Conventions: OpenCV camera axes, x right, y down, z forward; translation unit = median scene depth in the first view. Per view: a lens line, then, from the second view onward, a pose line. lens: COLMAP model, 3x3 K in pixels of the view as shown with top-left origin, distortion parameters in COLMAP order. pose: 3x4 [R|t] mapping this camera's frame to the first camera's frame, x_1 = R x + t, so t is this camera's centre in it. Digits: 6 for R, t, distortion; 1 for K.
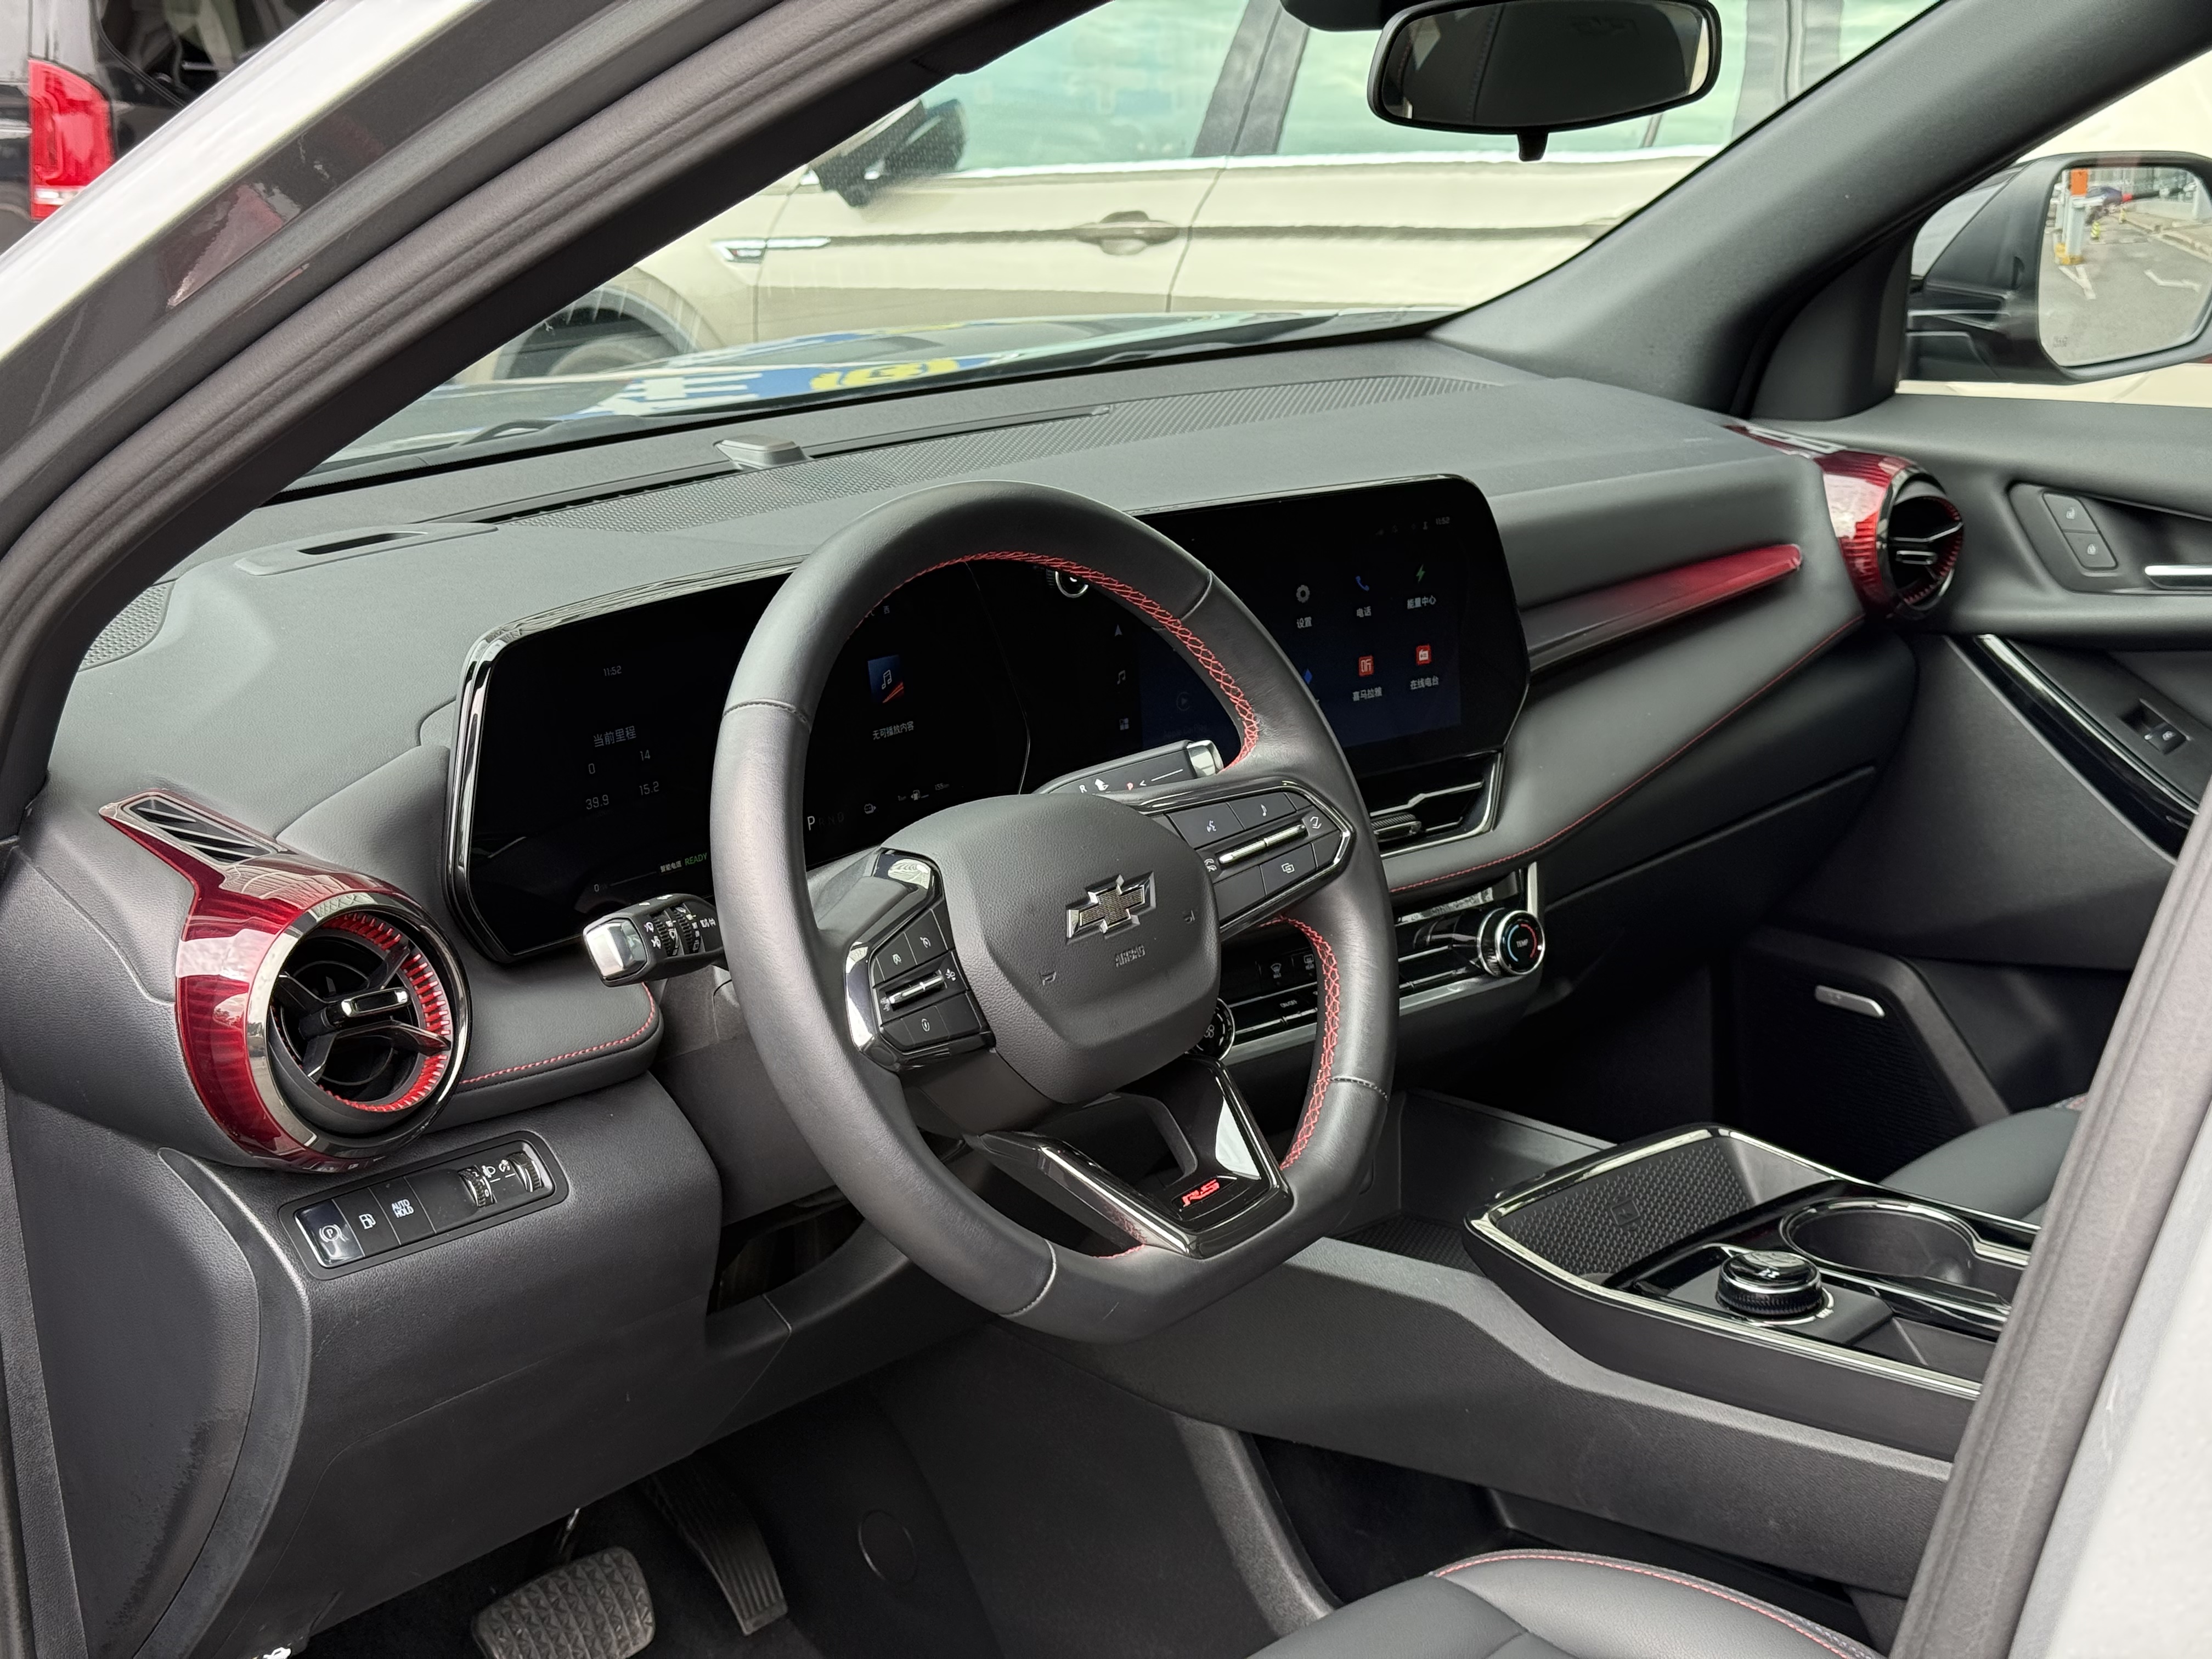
lens RADIAL K [[3099.7, 0, 1109.5], [0, 3099.7, 838.0], [0, 0, 1]] dist [0.126652, 0.000000]
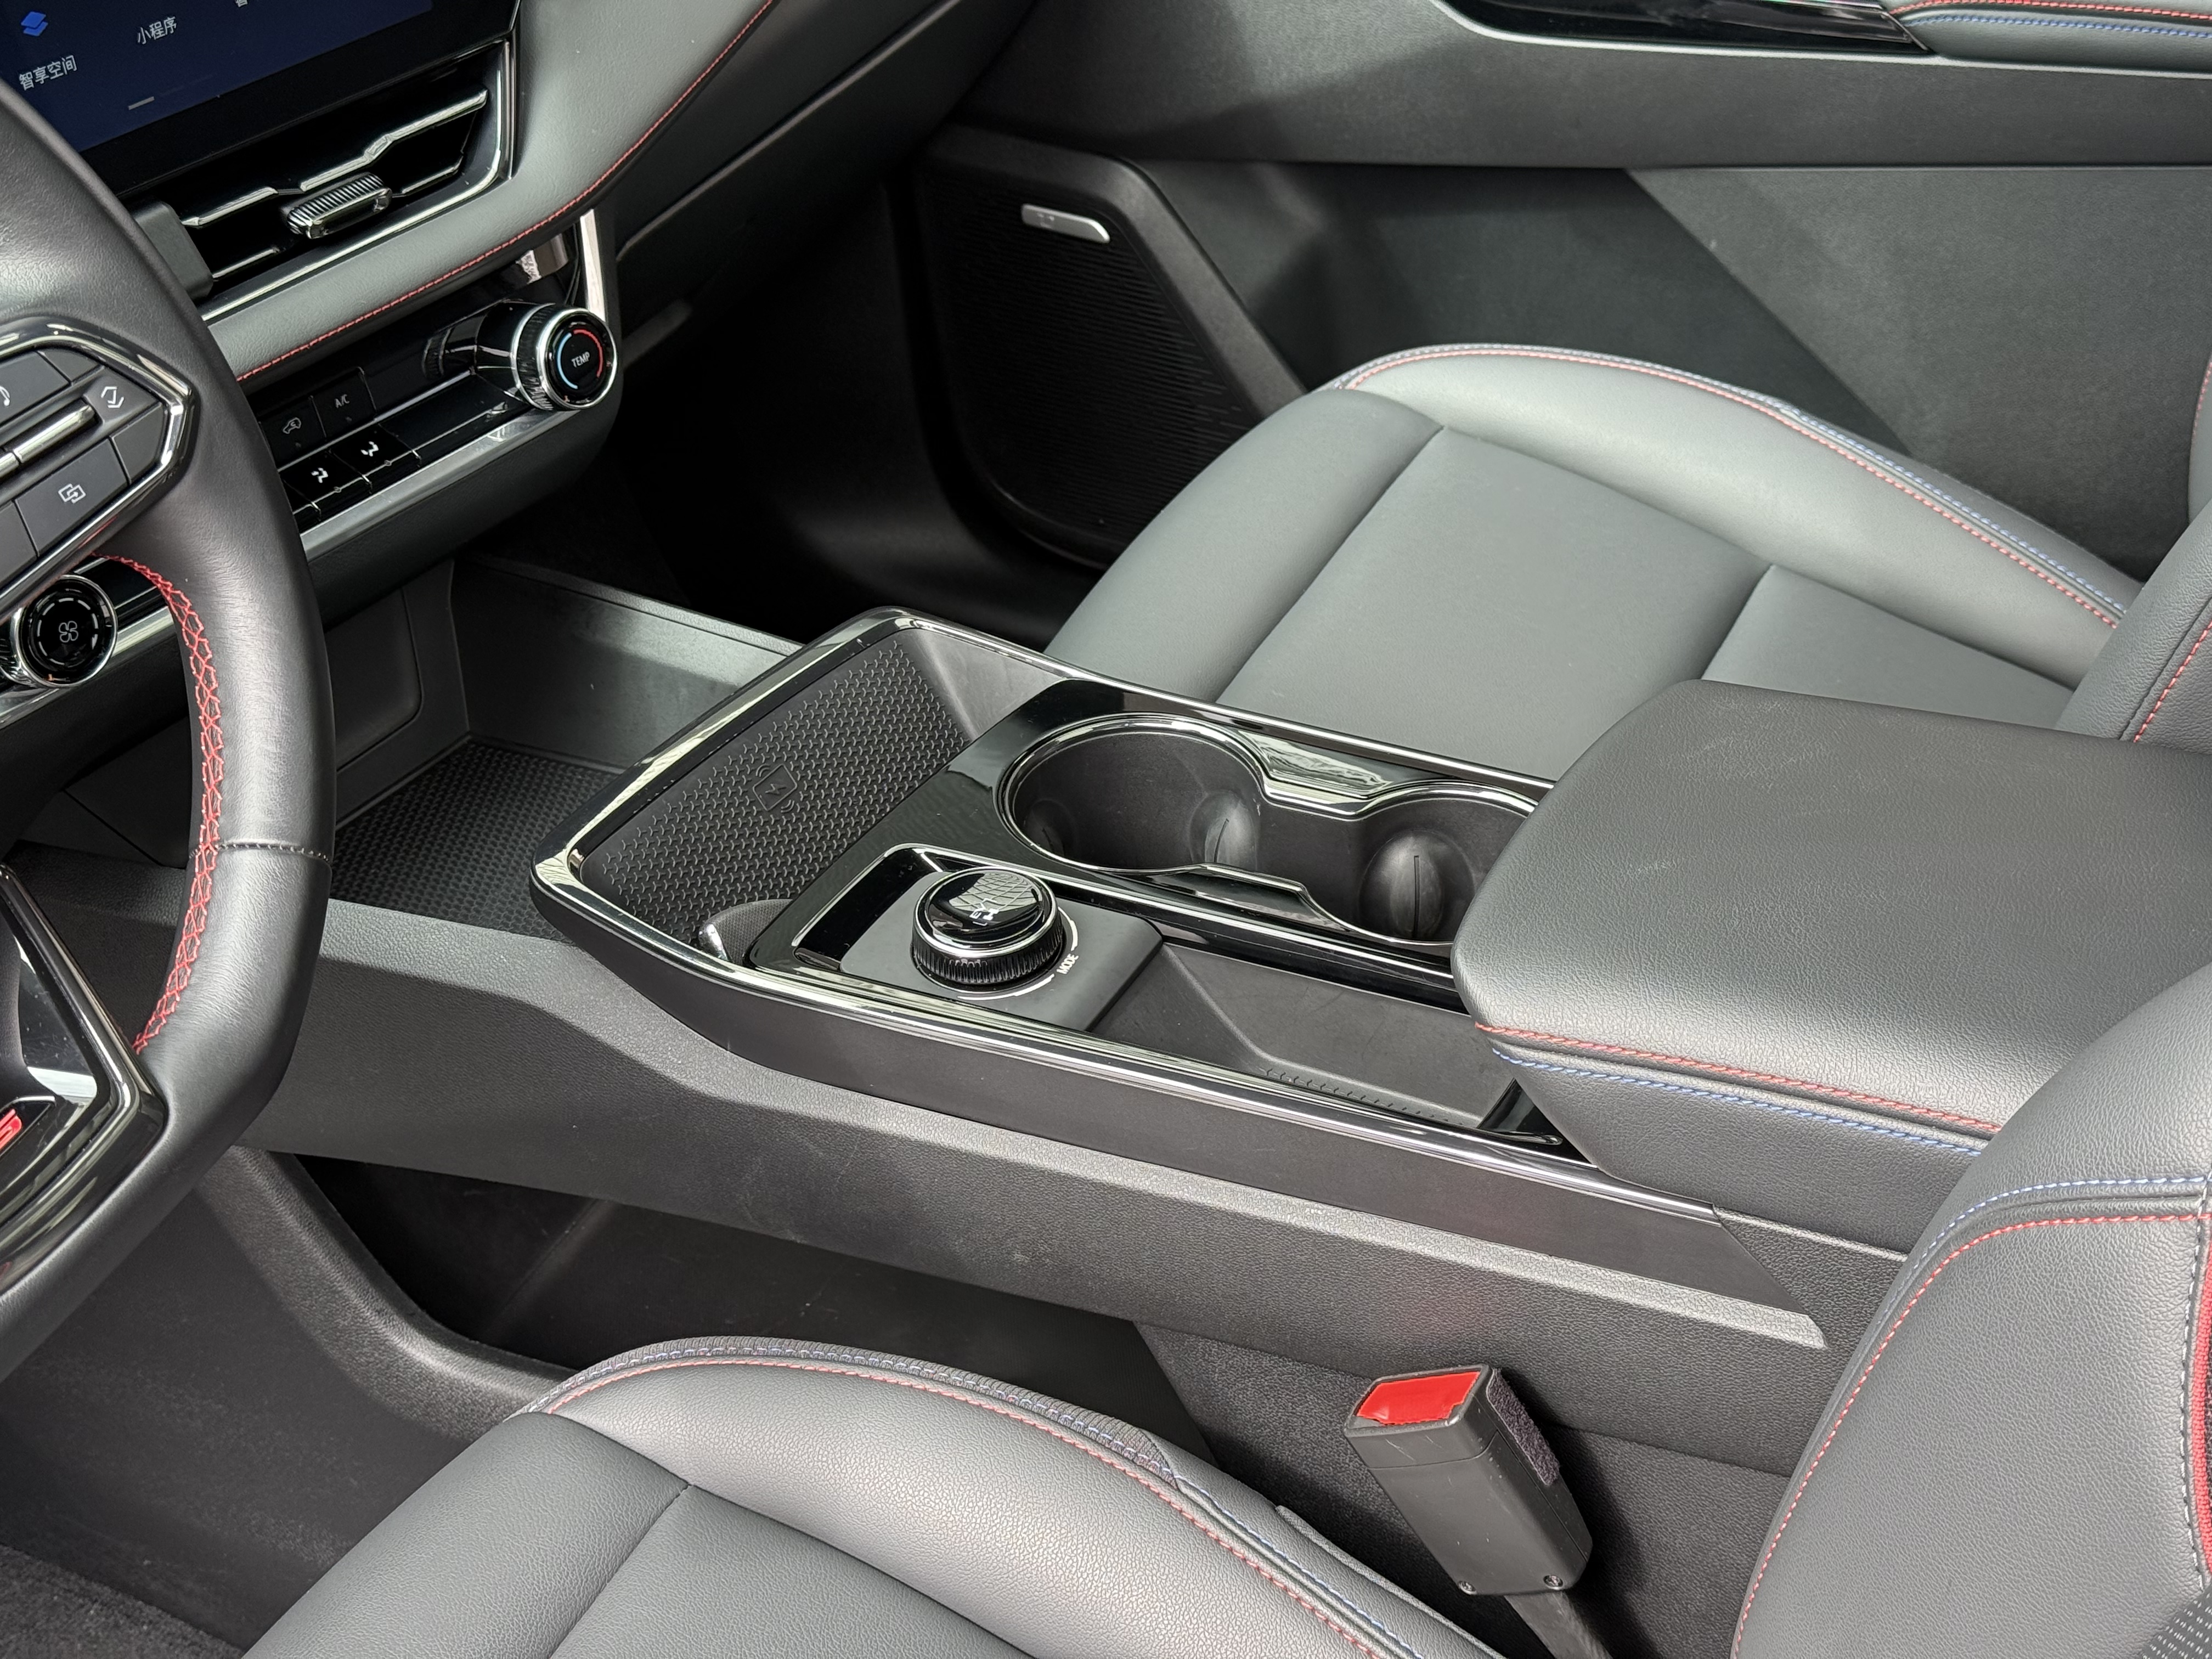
lens RADIAL K [[3099.7, 0, 1106.5], [0, 3099.7, 839.9], [0, 0, 1]] dist [0.126652, 0.000000]
pose [[0.965571, -0.163103, 0.202656, 0.111344], [0.085539, 0.934779, 0.344779, -0.110313], [-0.245673, -0.315573, 0.916547, 0.414573]]
